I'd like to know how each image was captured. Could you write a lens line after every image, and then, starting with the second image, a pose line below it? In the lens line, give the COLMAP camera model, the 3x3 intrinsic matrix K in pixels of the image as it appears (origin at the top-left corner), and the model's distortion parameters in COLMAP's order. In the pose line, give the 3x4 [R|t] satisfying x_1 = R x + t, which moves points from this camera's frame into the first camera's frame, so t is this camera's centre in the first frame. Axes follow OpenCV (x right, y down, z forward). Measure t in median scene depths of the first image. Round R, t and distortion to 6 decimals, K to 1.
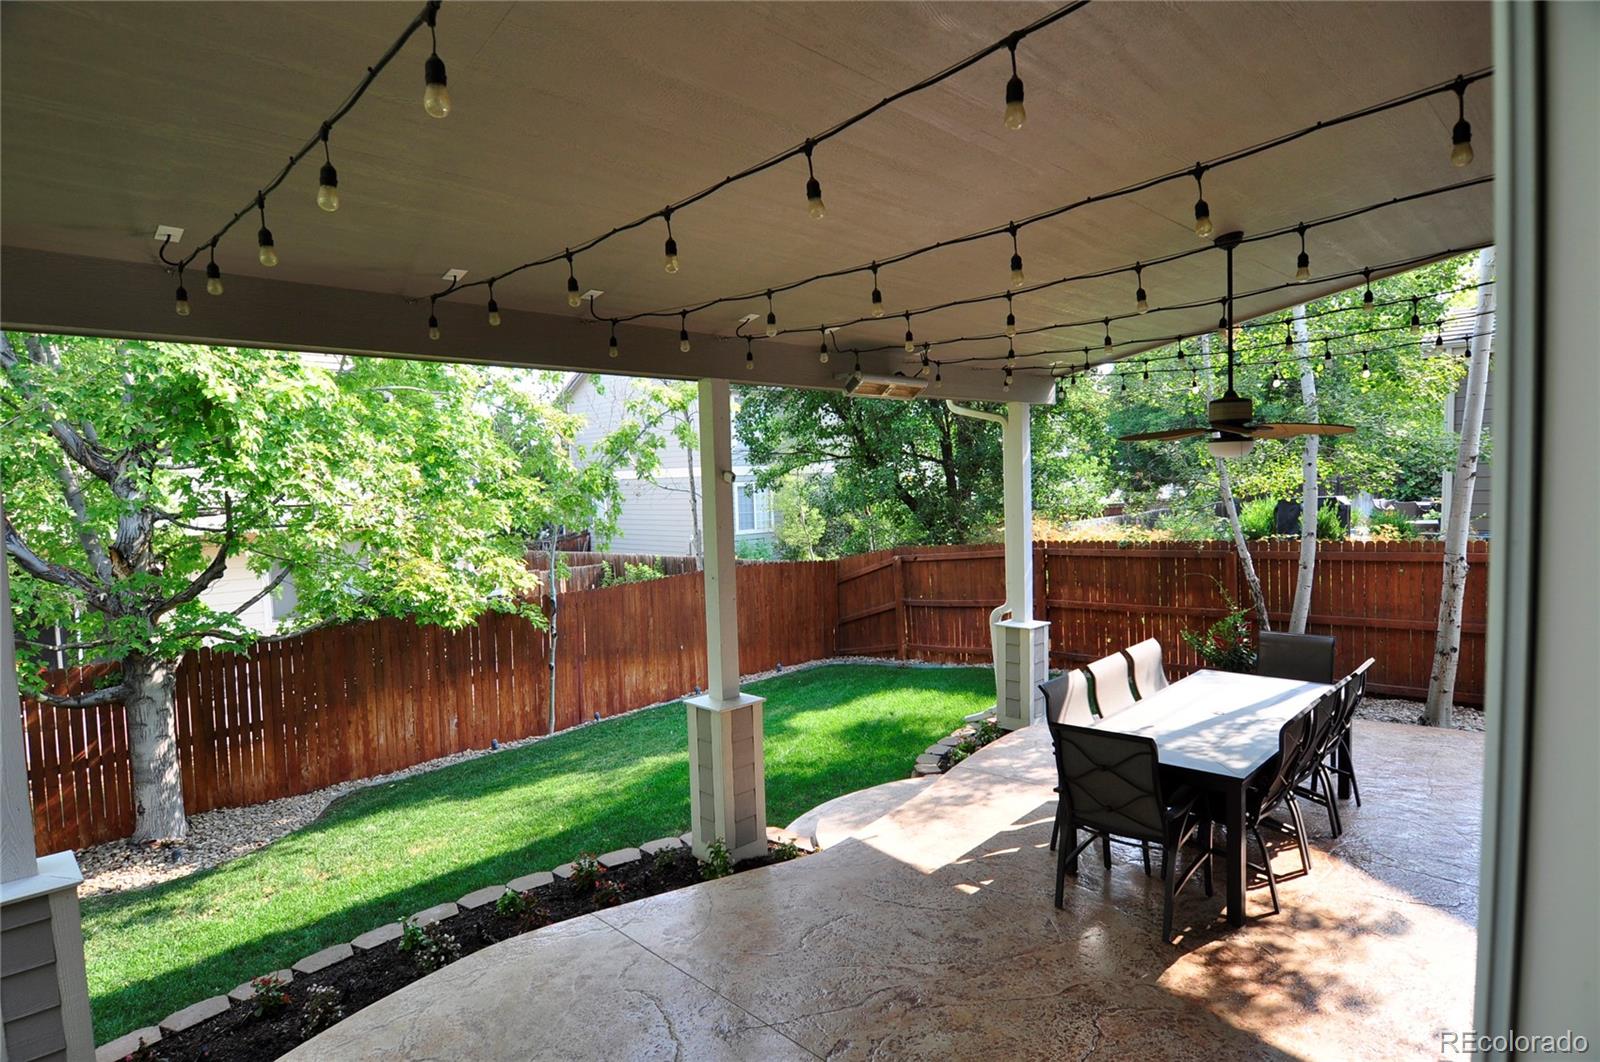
lens RADIAL K [[855.9, 0, 795.6], [0, 855.9, 535.2], [0, 0, 1]] dist [-0.001661, -0.011065]
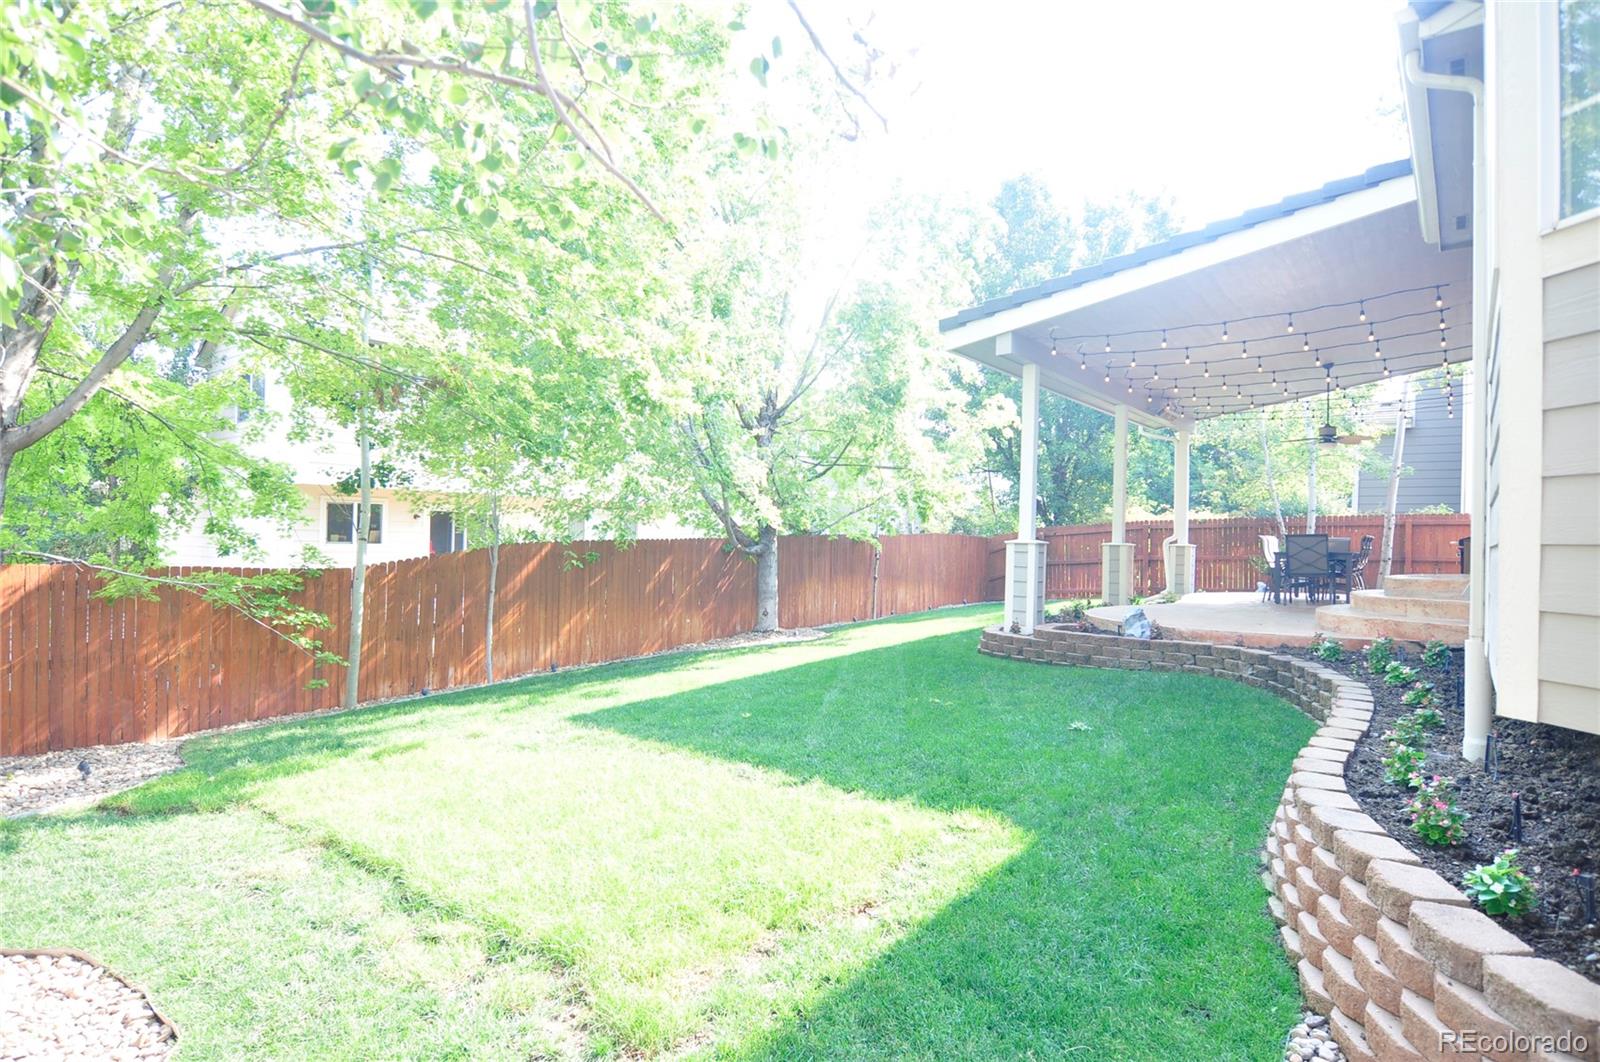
lens RADIAL K [[874.0, 0, 800.0], [0, 874.0, 531.0], [0, 0, 1]] dist [-0.000241, -0.000003]
pose [[0.988412, 0.052070, 0.142585, -0.883604], [-0.041546, 0.996256, -0.075820, 0.259983], [-0.145999, 0.069018, 0.986874, -0.835979]]
